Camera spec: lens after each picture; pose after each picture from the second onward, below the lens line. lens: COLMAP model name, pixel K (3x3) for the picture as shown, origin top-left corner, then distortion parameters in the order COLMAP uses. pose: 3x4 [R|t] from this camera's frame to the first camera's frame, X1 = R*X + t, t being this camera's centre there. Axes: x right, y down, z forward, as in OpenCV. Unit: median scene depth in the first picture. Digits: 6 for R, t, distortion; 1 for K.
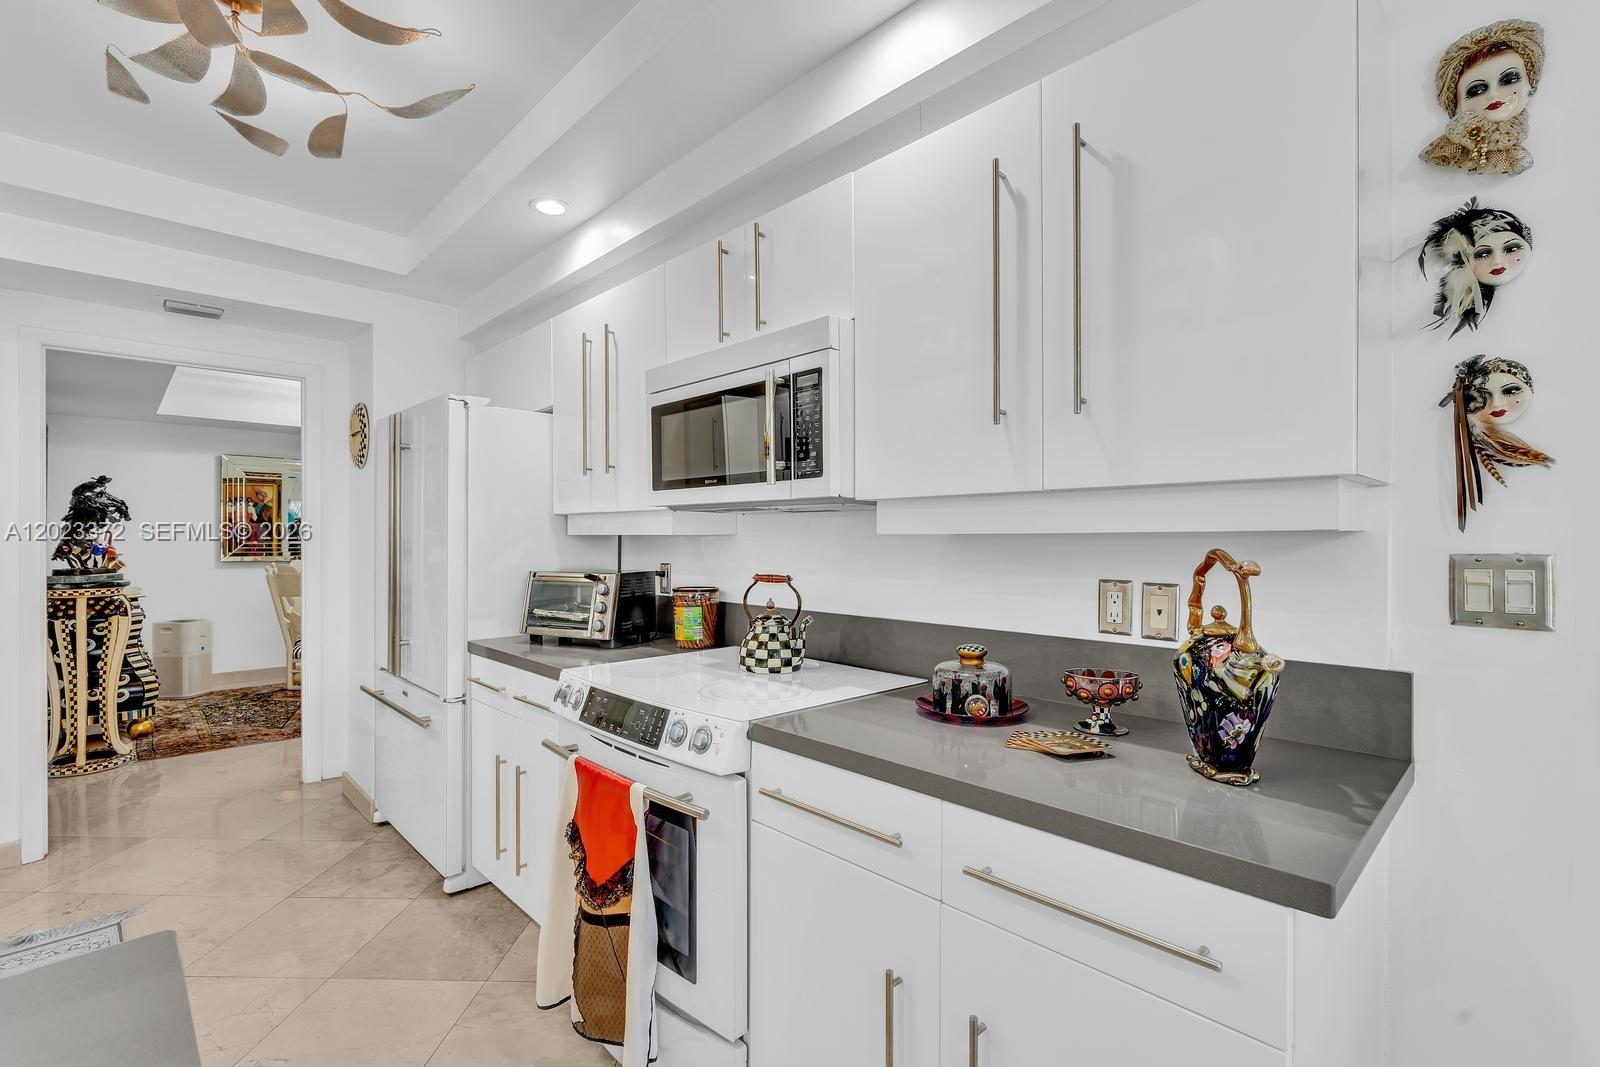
lens RADIAL K [[748.9, 0, 799.5], [0, 748.9, 544.5], [0, 0, 1]] dist [-0.004331, 0.000054]
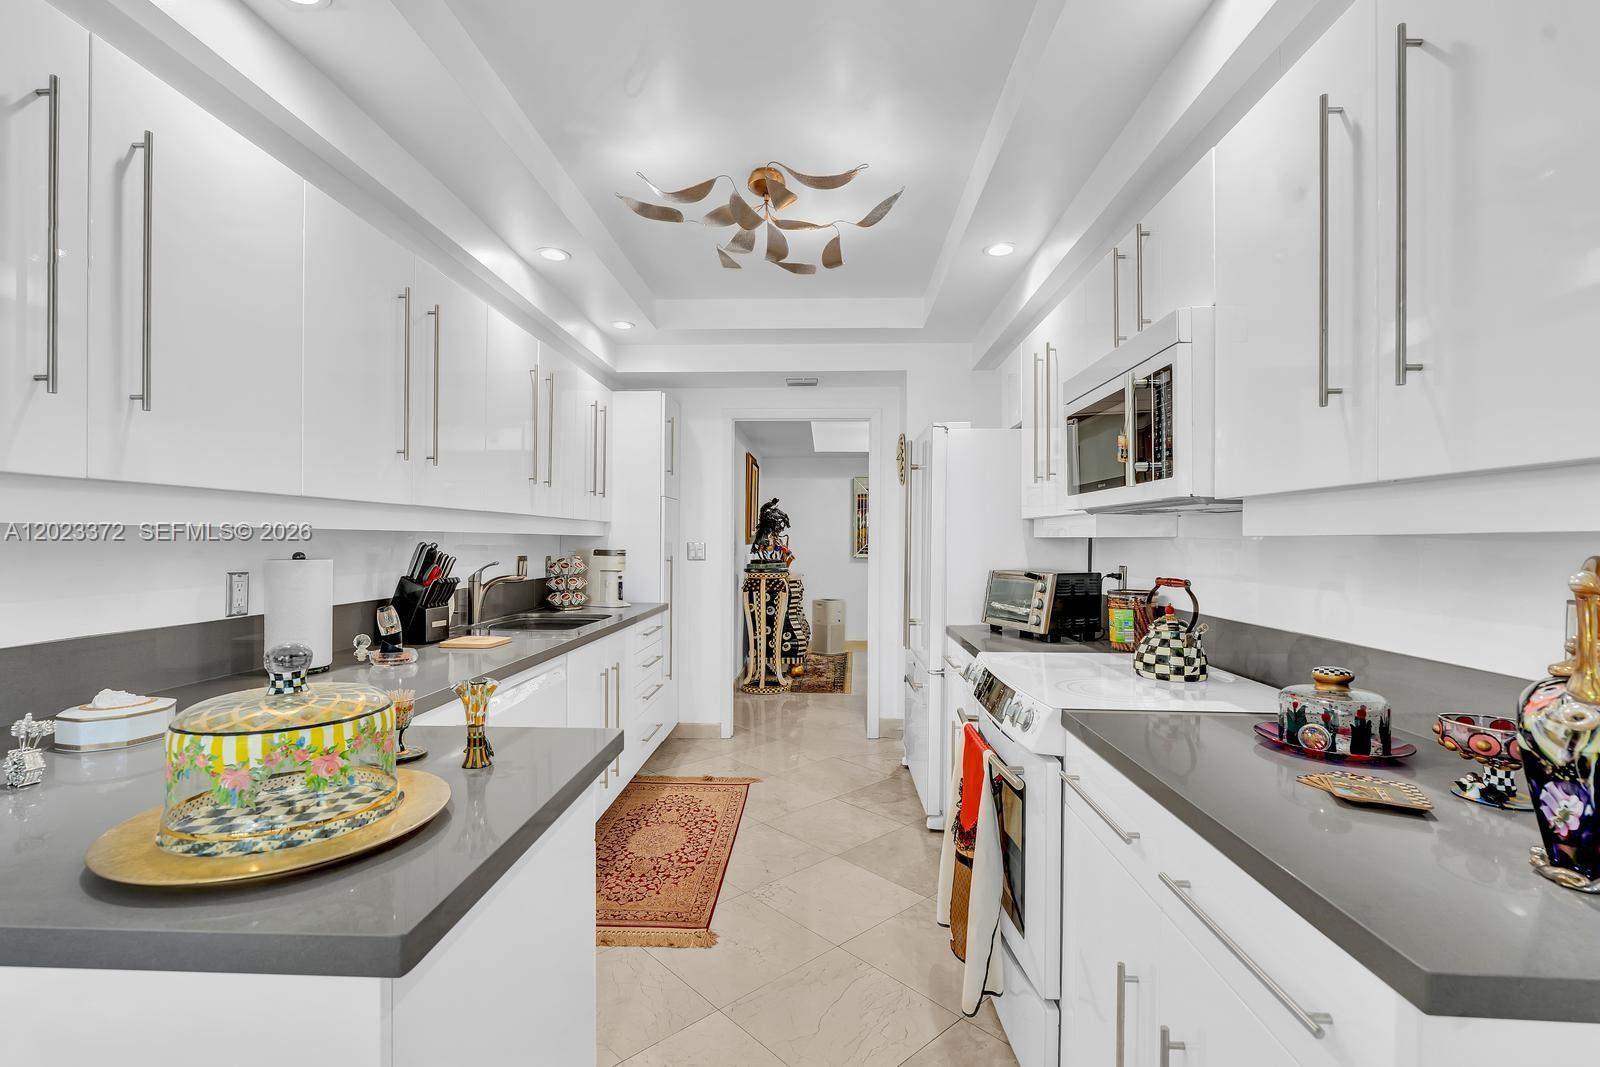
lens RADIAL K [[787.9, 0, 802.8], [0, 787.9, 547.3], [0, 0, 1]] dist [-0.002851, -0.000282]
pose [[0.671293, 0.009231, -0.741134, 0.361218], [-0.009522, 0.999947, 0.003830, 0.000769], [0.741131, 0.004487, 0.671346, -0.026806]]
